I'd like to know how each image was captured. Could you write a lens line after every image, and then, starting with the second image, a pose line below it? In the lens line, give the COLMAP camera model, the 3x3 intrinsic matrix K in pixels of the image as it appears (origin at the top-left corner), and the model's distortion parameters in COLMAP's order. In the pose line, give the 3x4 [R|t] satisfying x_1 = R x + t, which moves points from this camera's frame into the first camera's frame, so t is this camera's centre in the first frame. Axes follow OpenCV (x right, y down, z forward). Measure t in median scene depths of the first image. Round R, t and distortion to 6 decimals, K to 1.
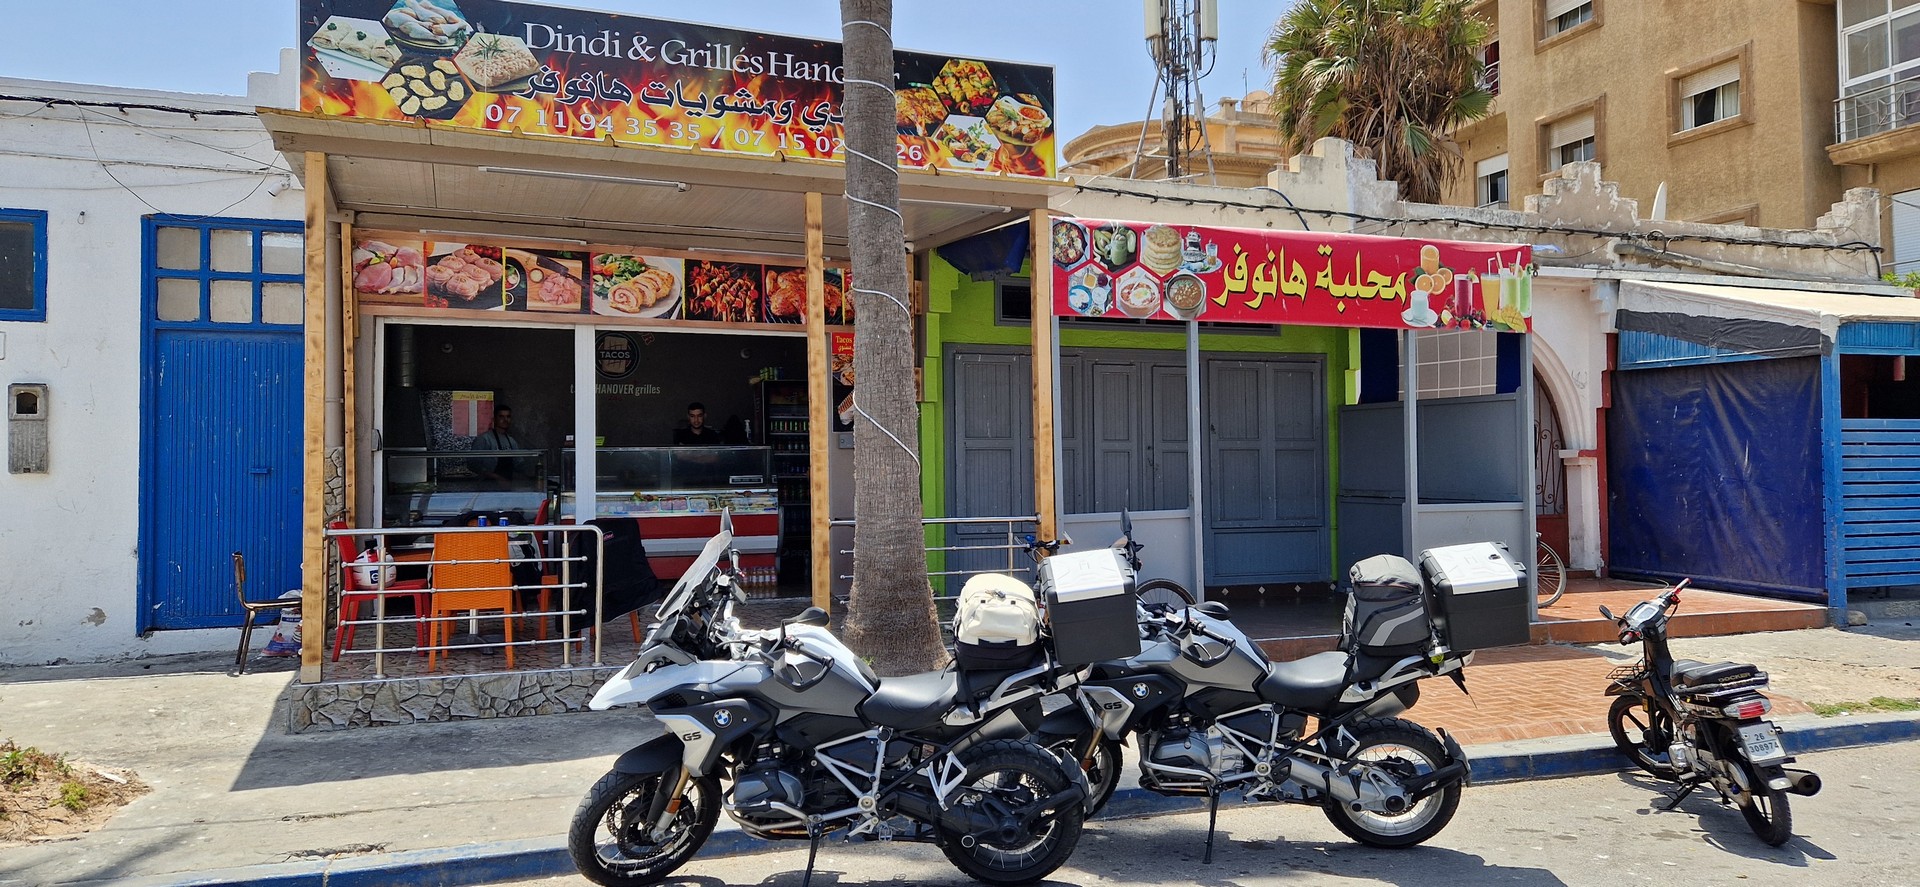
lens RADIAL K [[1229.4, 0, 960.7], [0, 1229.4, 406.0], [0, 0, 1]] dist [0.001814, -0.001057]
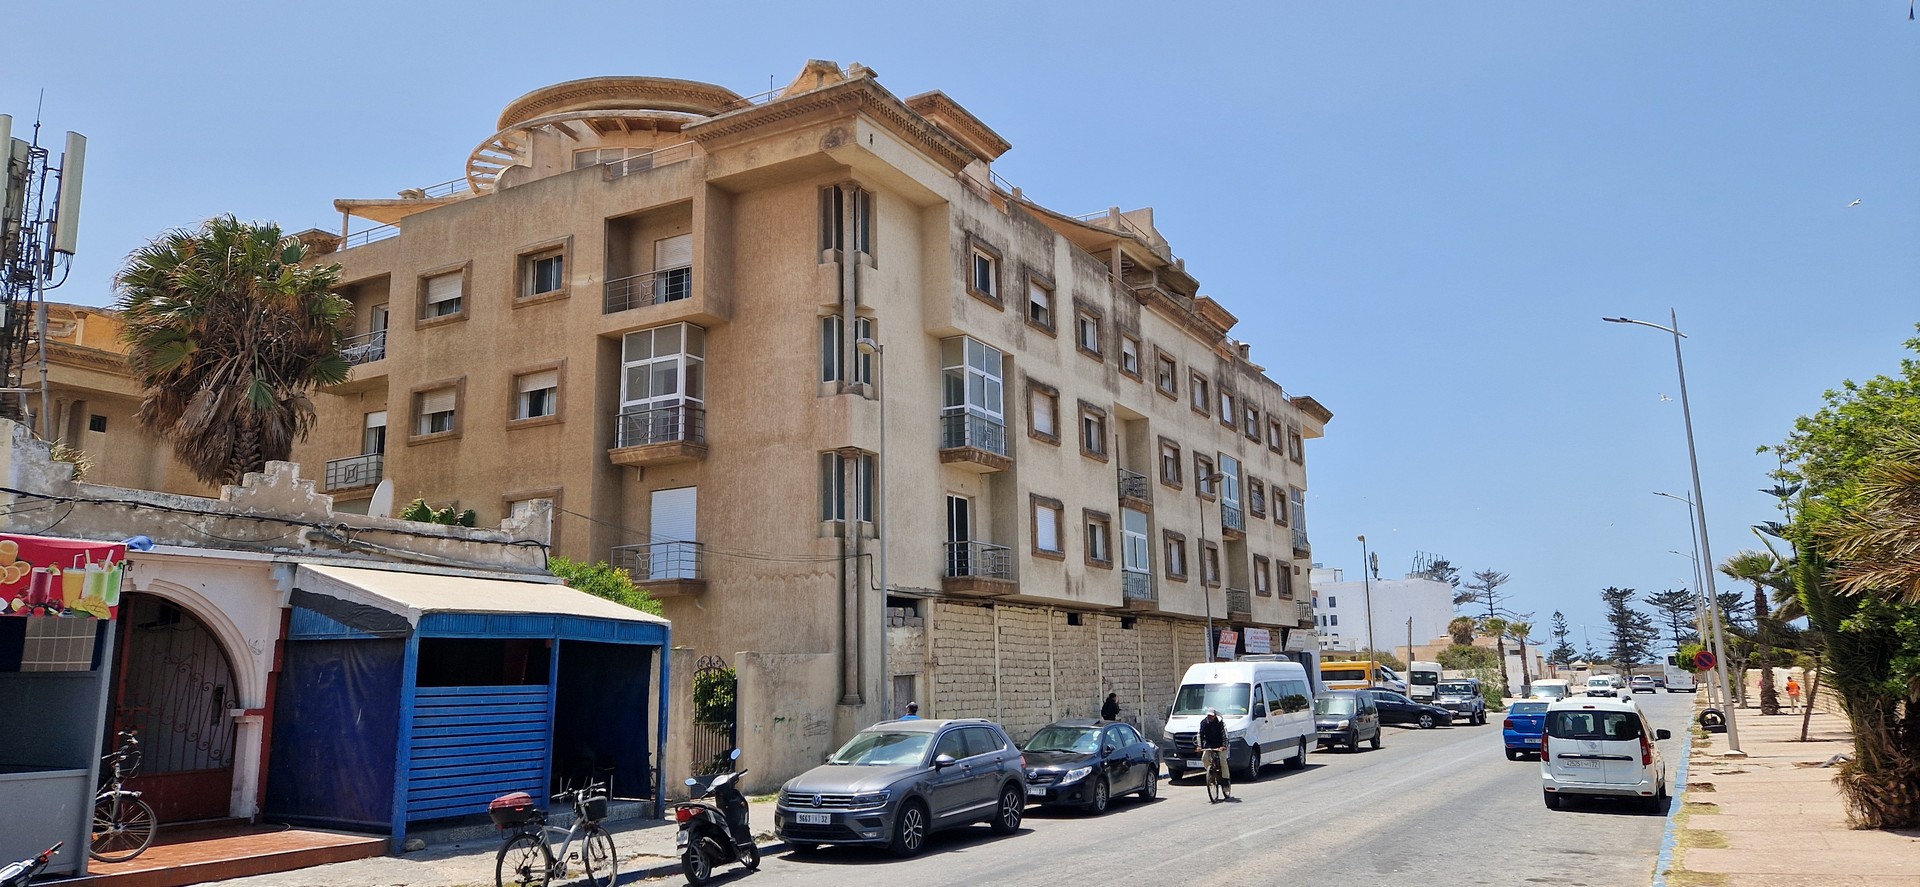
lens RADIAL K [[1229.4, 0, 960.7], [0, 1229.4, 406.0], [0, 0, 1]] dist [0.001814, -0.001057]
pose [[0.724831, 0.146324, 0.673208, 0.167846], [-0.026813, 0.982435, -0.184666, -0.047363], [-0.688404, 0.115801, 0.716023, -0.308708]]
